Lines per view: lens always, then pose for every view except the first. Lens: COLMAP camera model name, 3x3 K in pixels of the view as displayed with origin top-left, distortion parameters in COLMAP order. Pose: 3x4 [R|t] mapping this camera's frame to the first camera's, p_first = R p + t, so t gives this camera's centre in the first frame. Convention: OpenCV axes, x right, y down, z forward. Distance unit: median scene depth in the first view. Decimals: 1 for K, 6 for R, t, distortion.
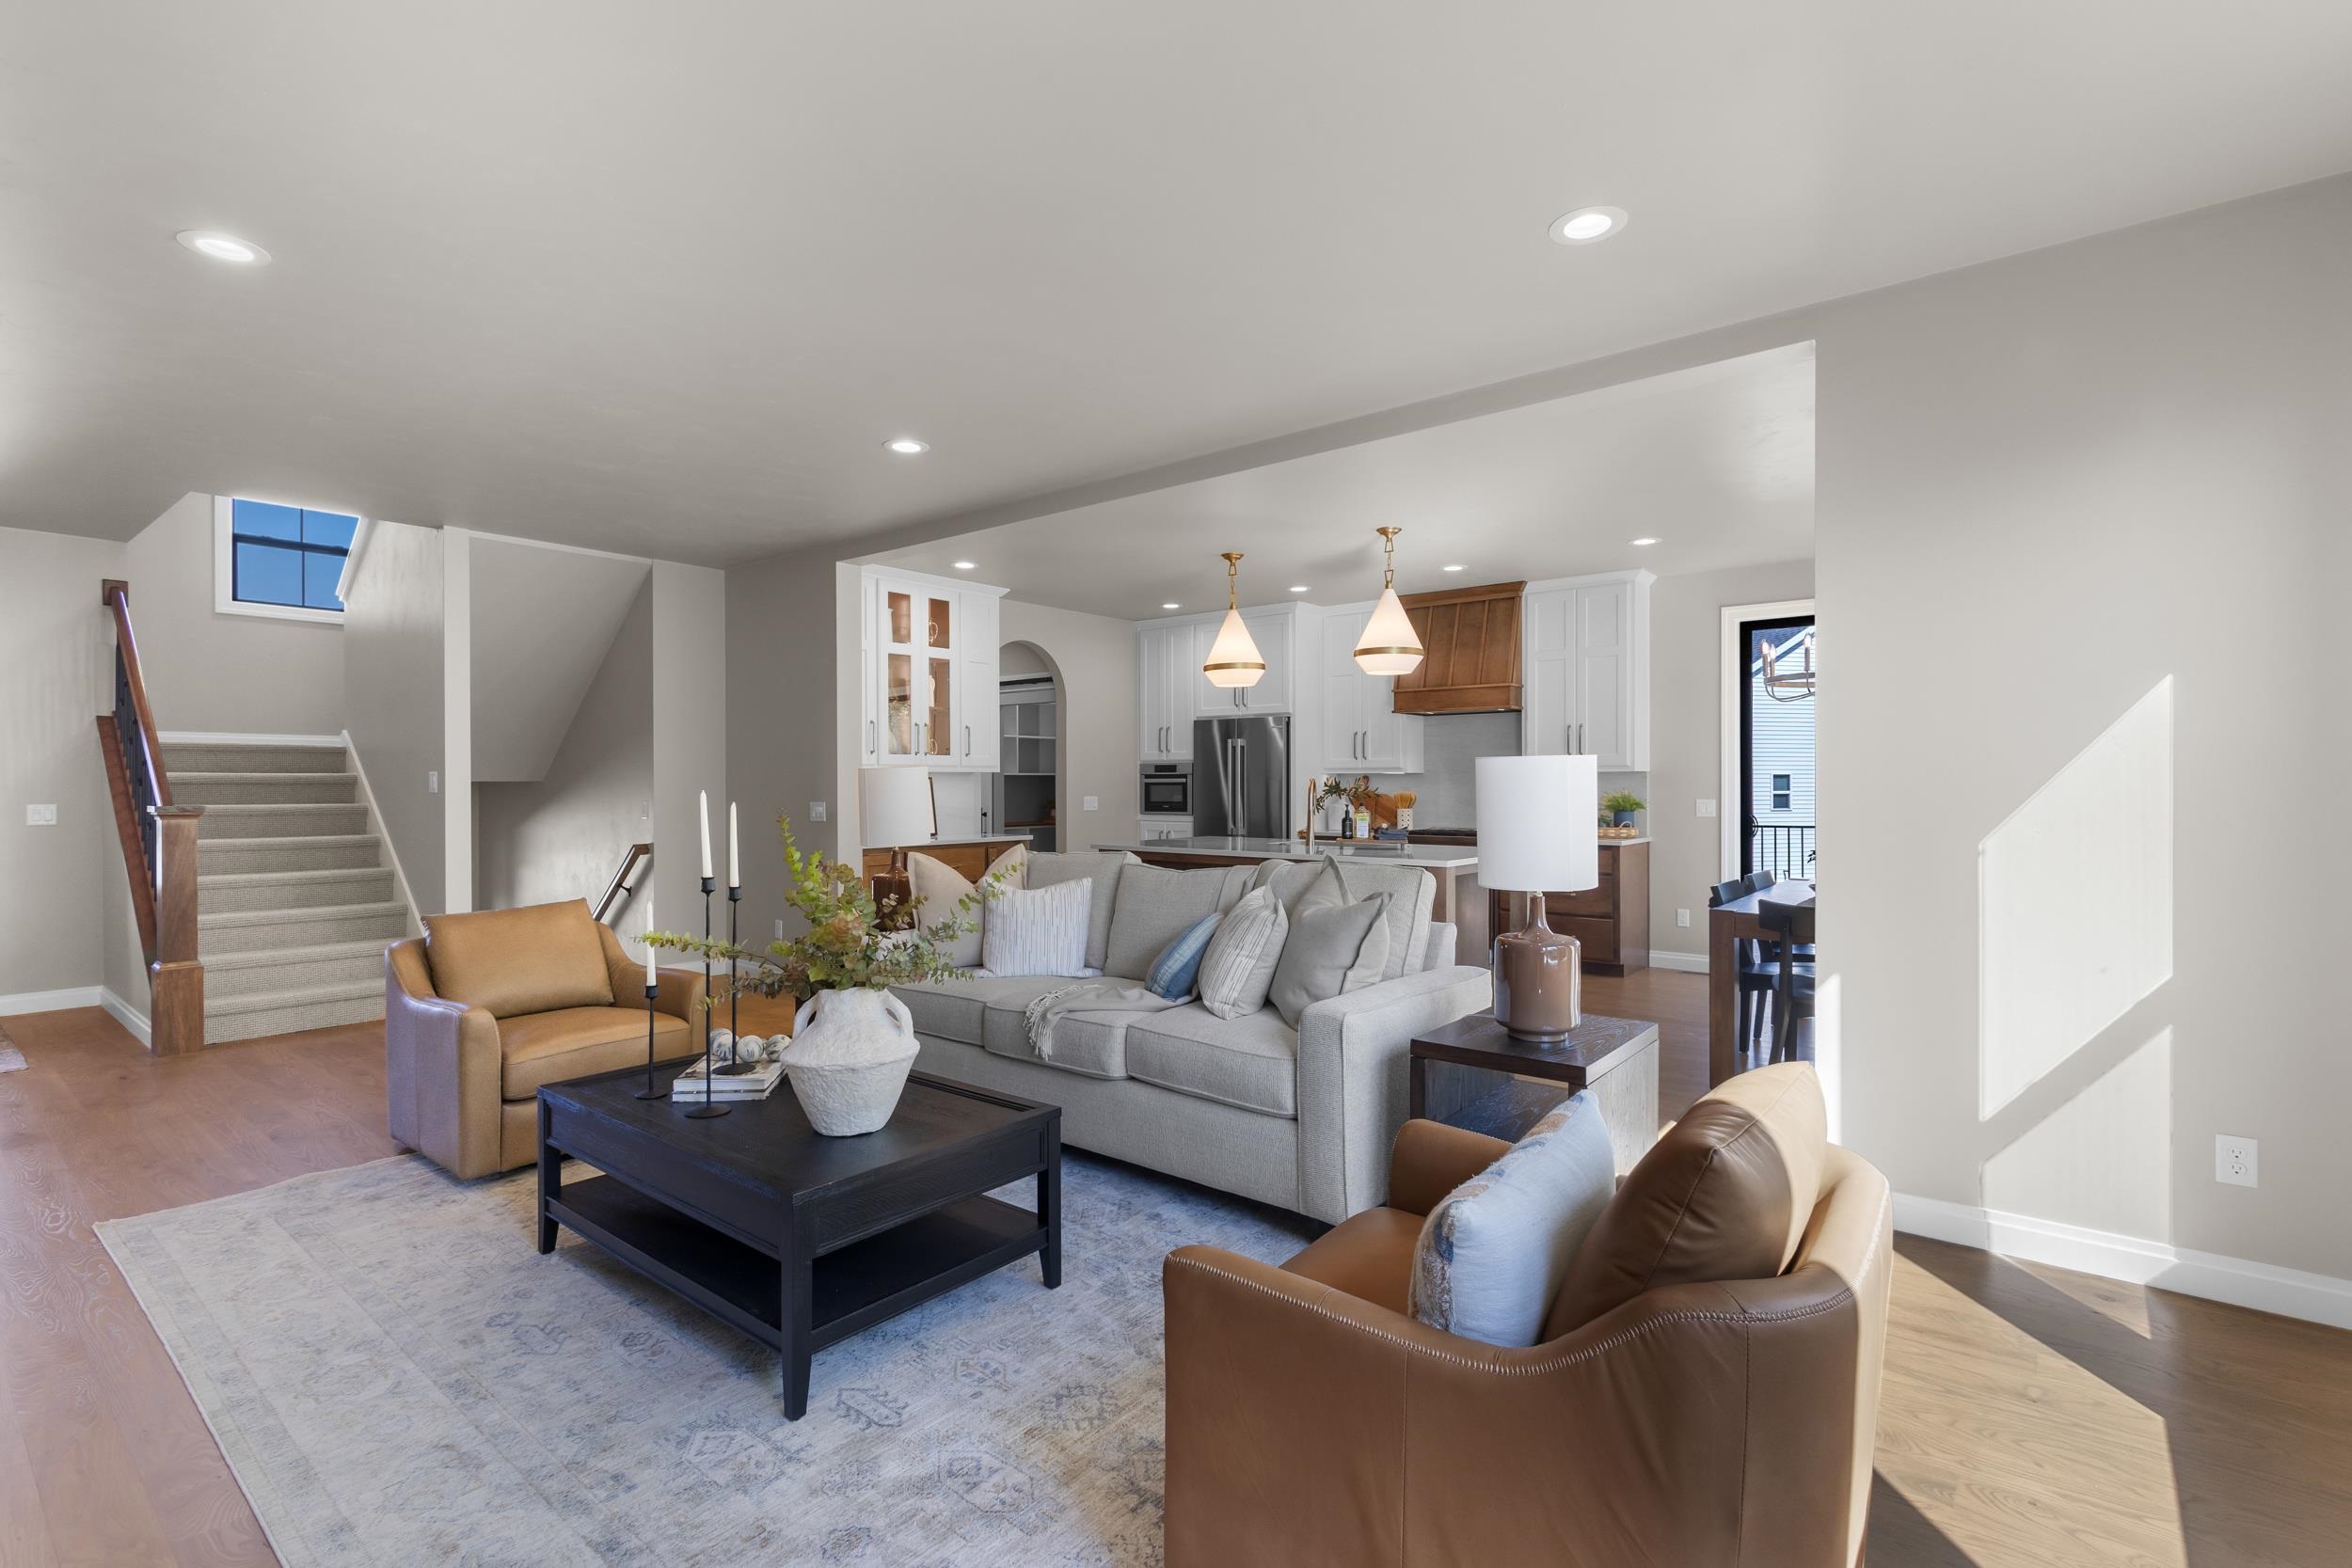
lens RADIAL K [[1077.7, 0, 1172.7], [0, 1077.7, 790.1], [0, 0, 1]] dist [0.002349, 0.000373]
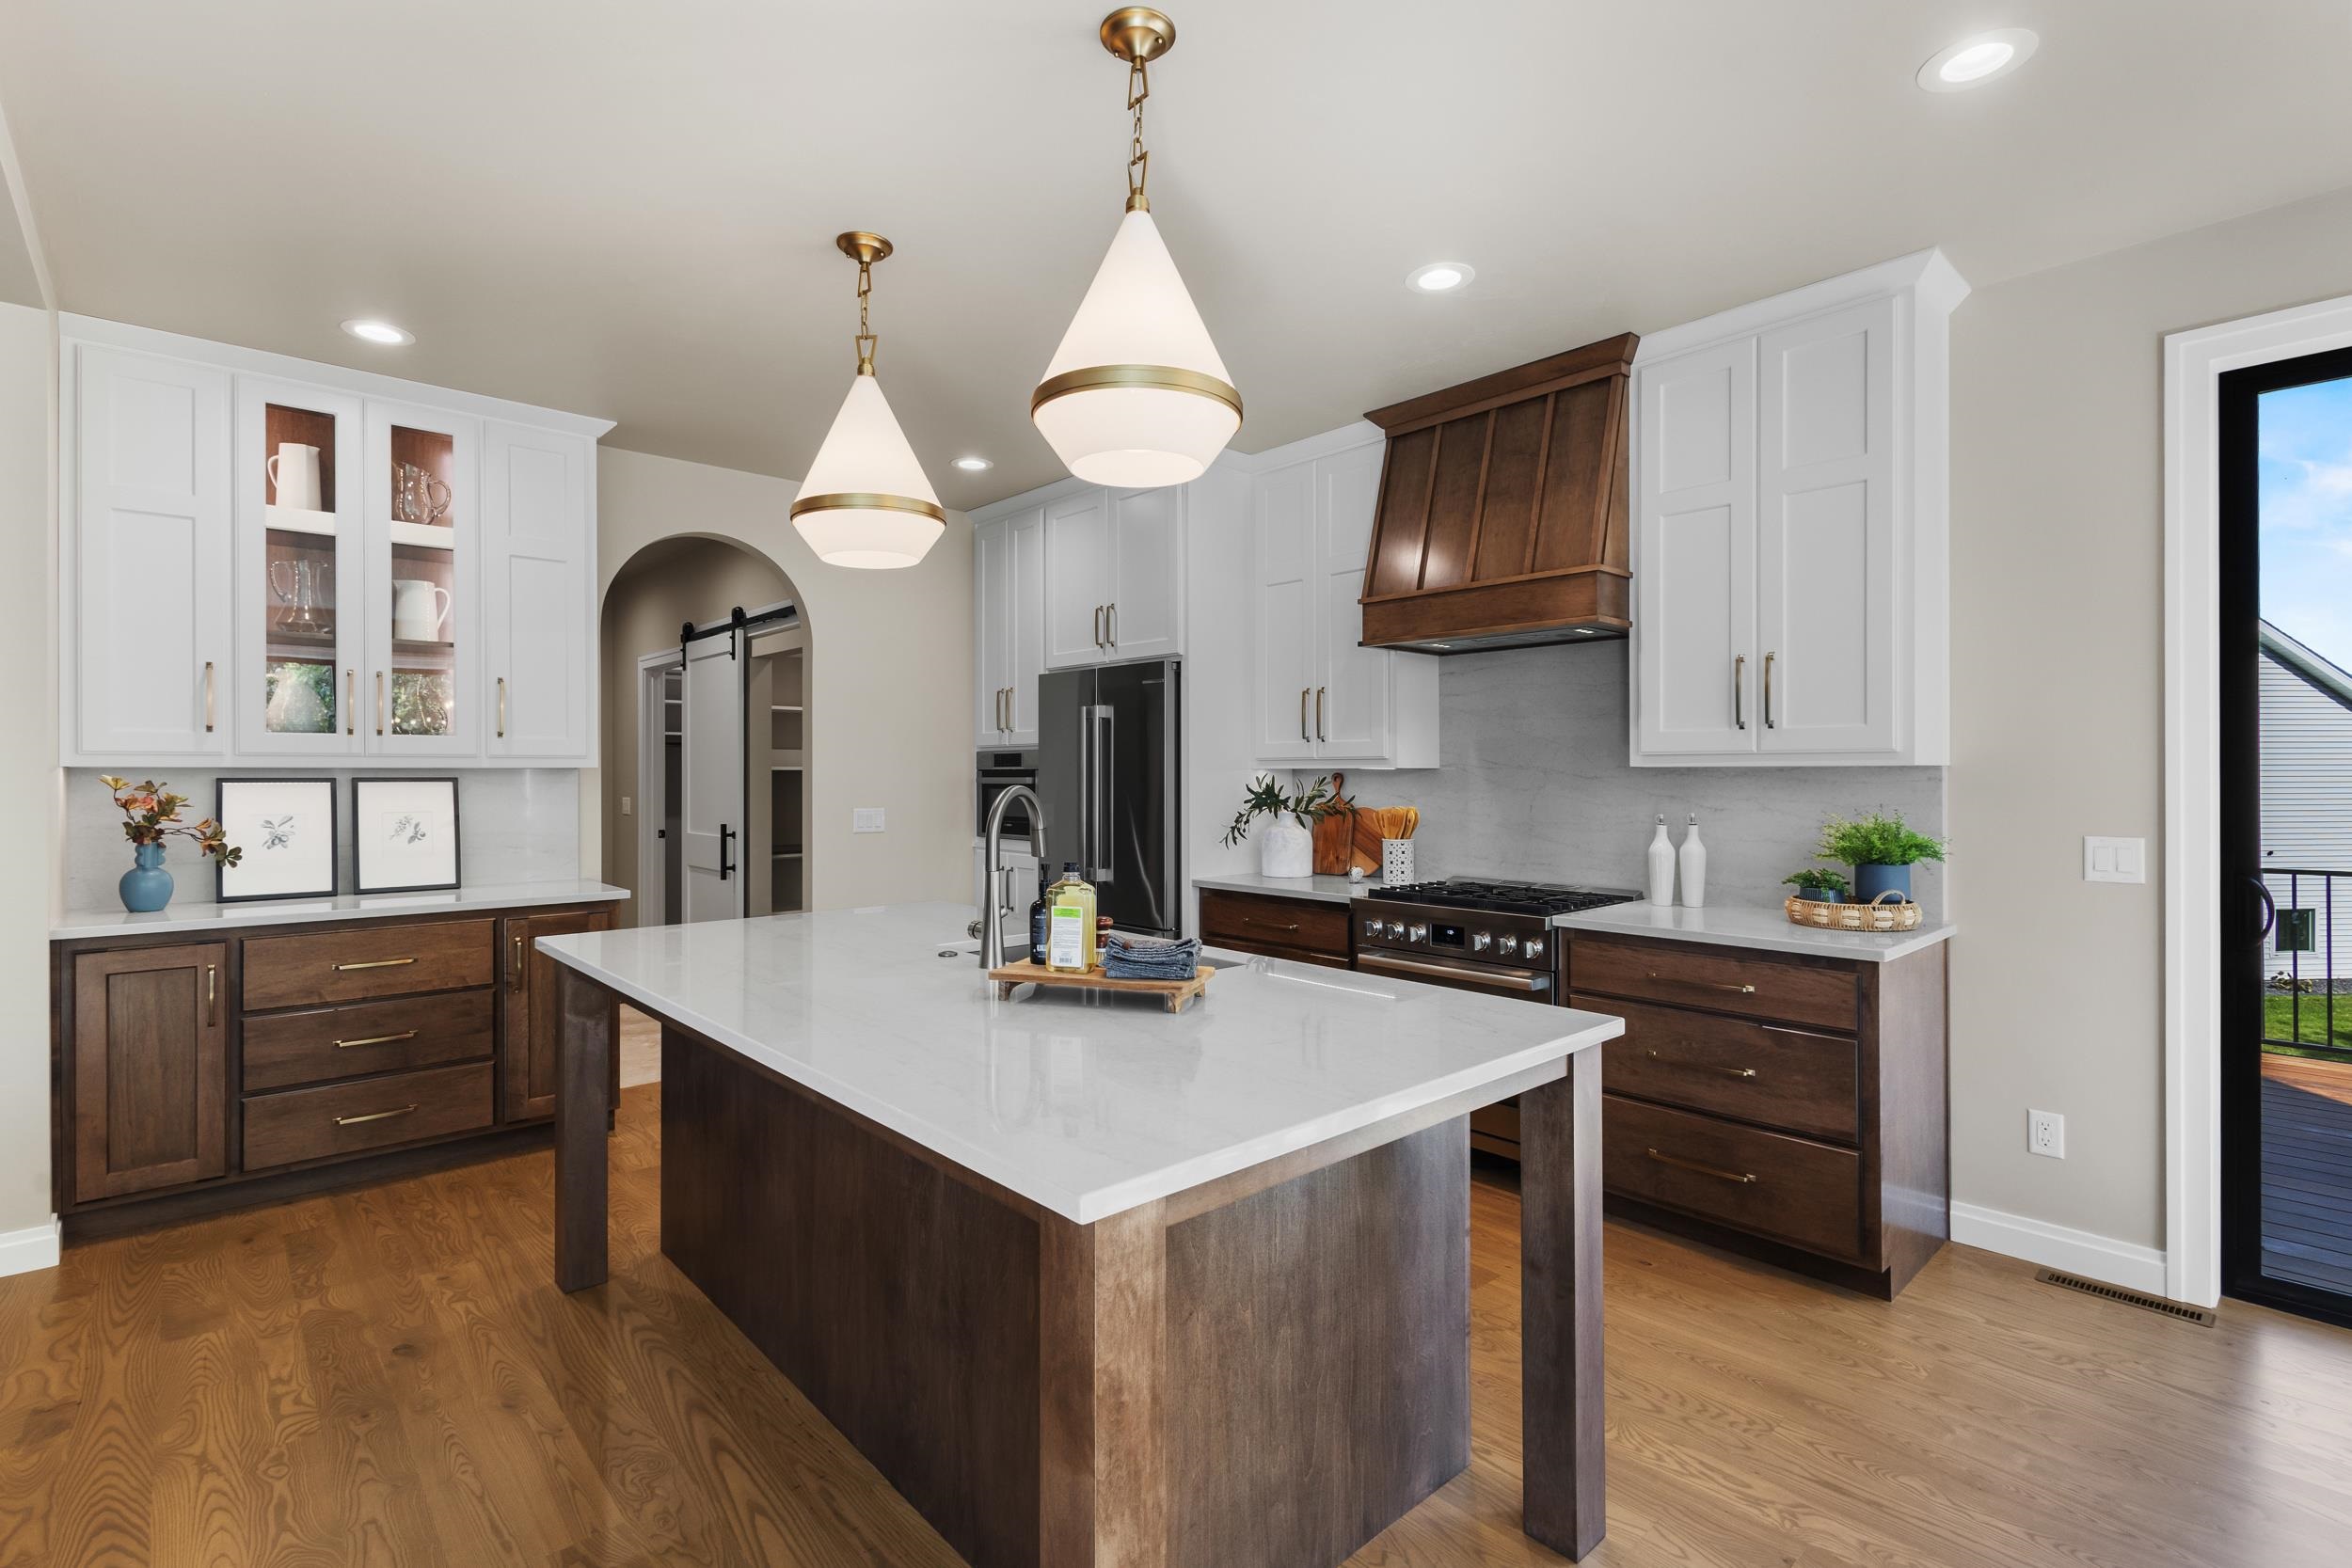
lens RADIAL K [[1086.1, 0, 1170.4], [0, 1086.1, 781.2], [0, 0, 1]] dist [0.003578, 0.000009]
pose [[0.988919, 0.001550, -0.148445, 0.191204], [-0.001588, 0.999999, -0.000135, -0.009912], [0.148445, 0.000370, 0.988921, 0.496057]]
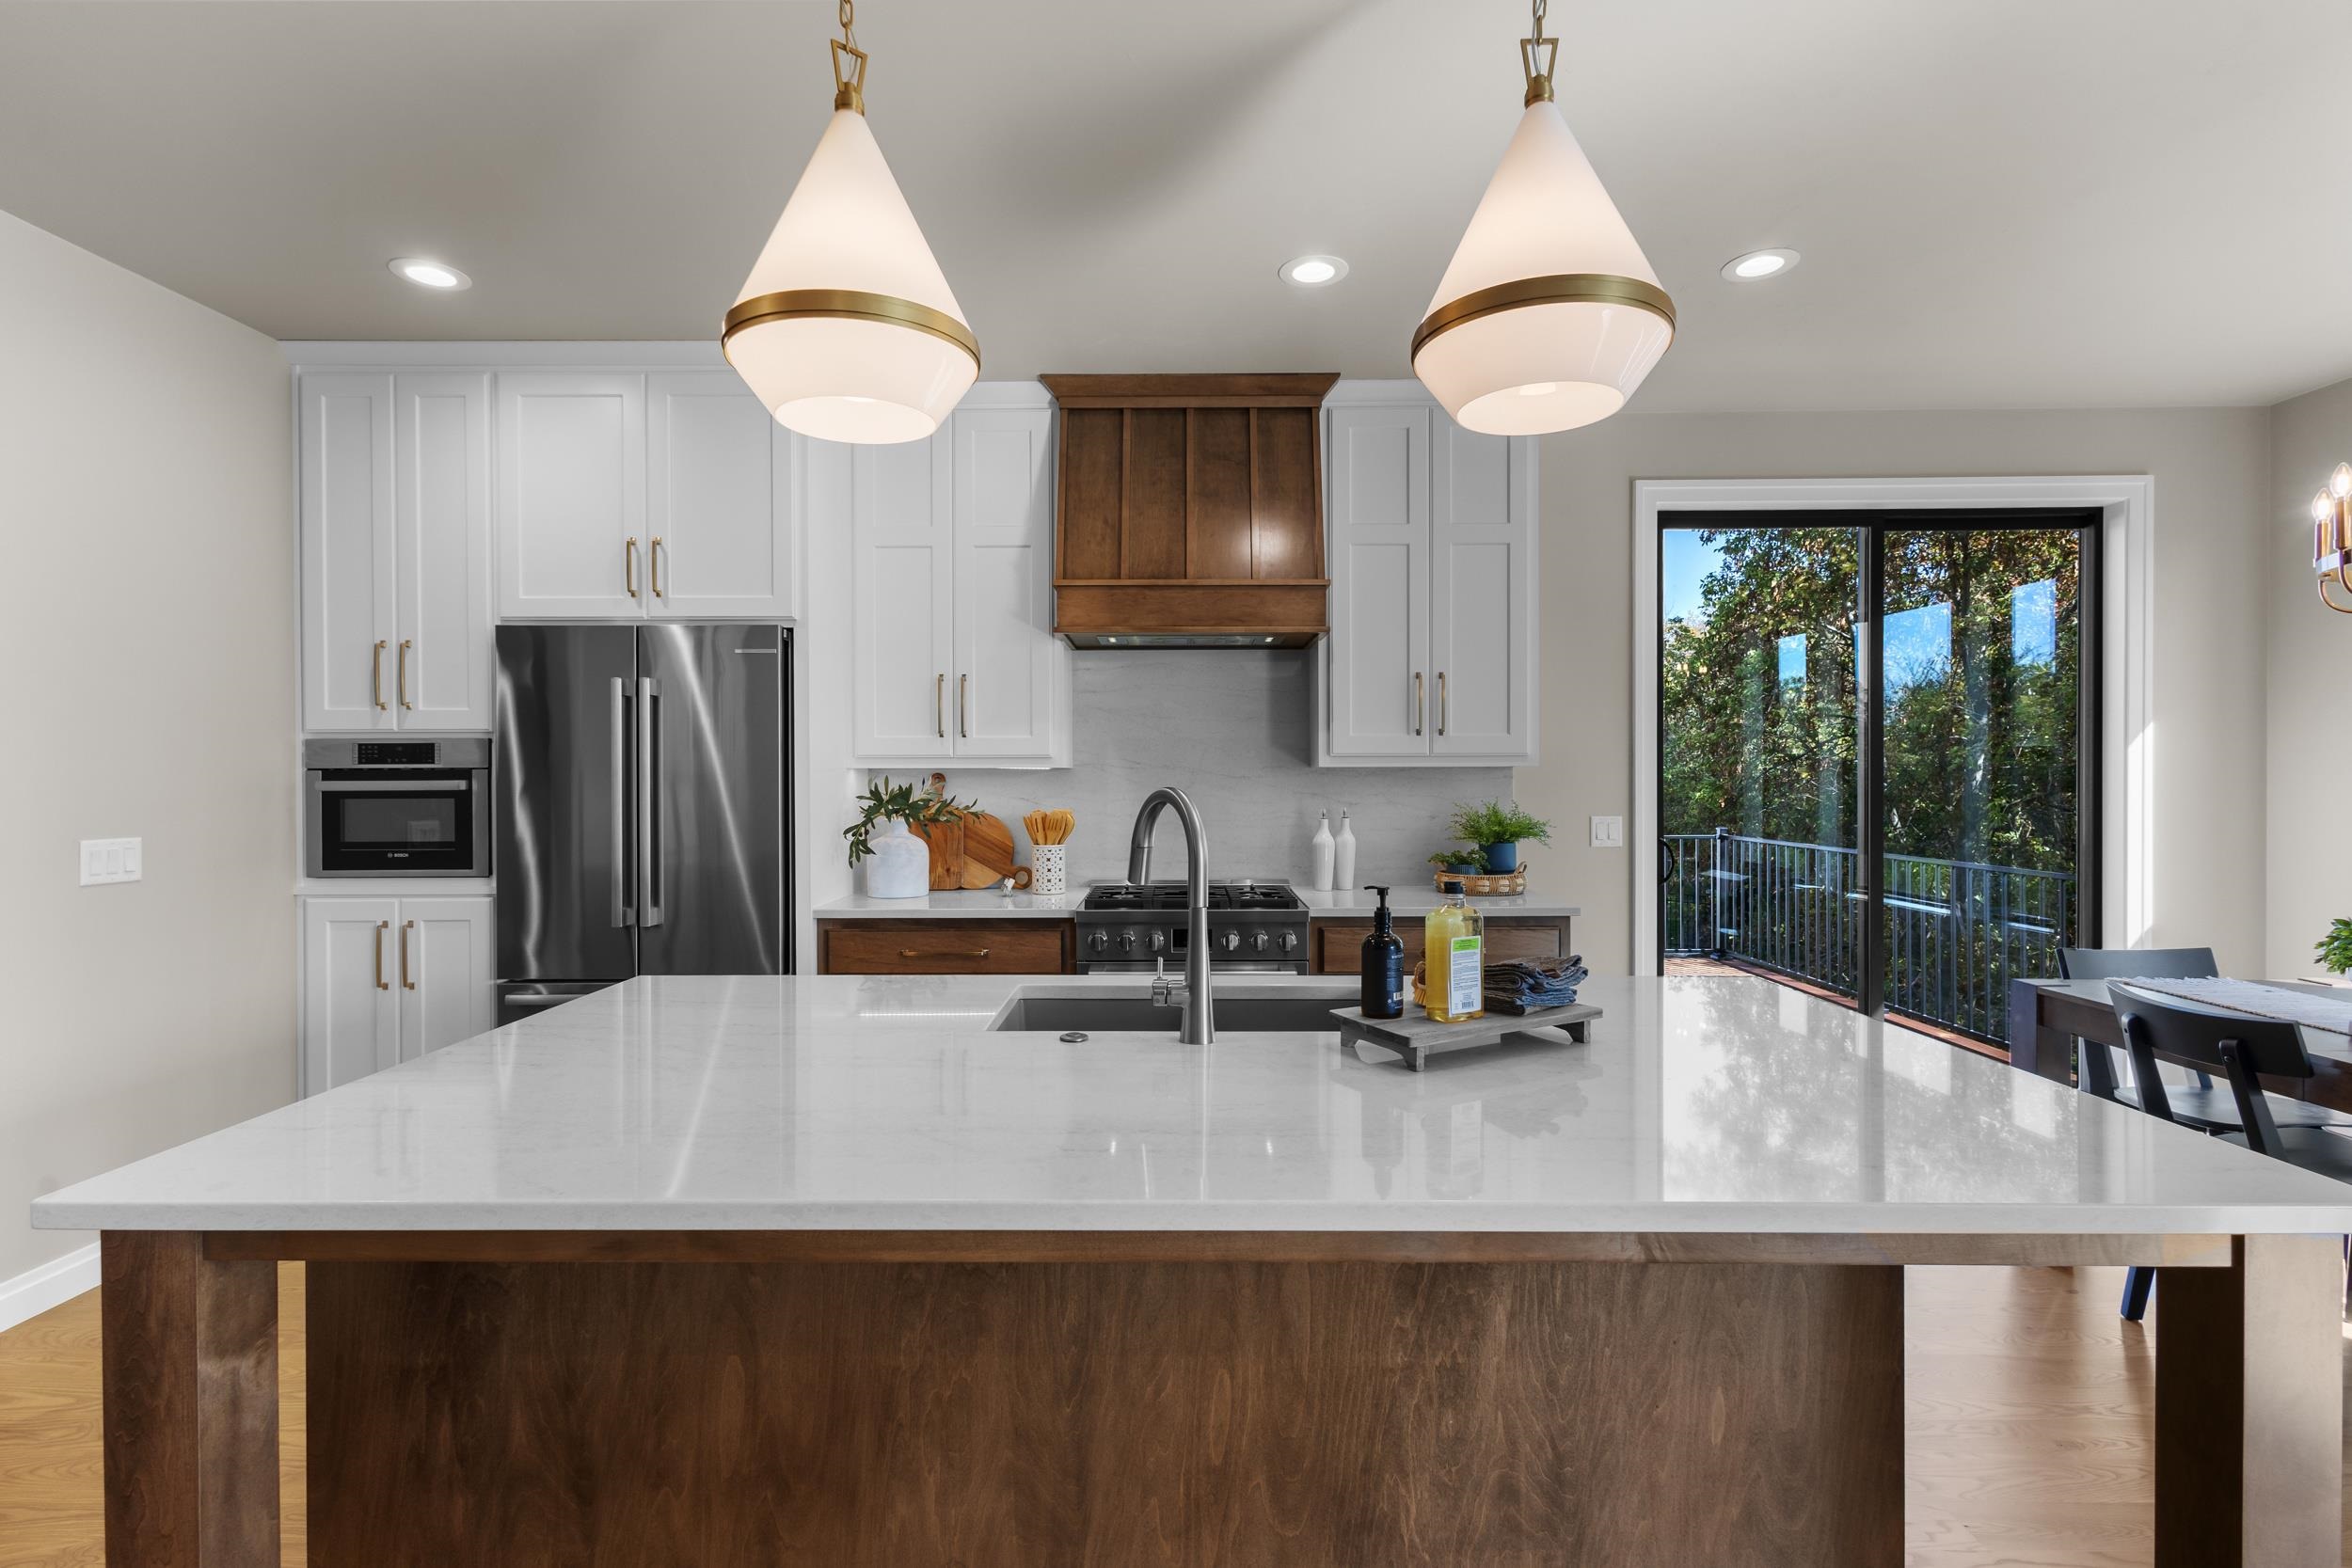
lens RADIAL K [[1077.7, 0, 1172.7], [0, 1077.7, 790.1], [0, 0, 1]] dist [0.002349, 0.000373]
pose [[0.778543, -0.009981, 0.627512, -0.036465], [0.006460, 0.999948, 0.007891, -0.009849], [-0.627558, -0.002090, 0.778567, 0.621128]]
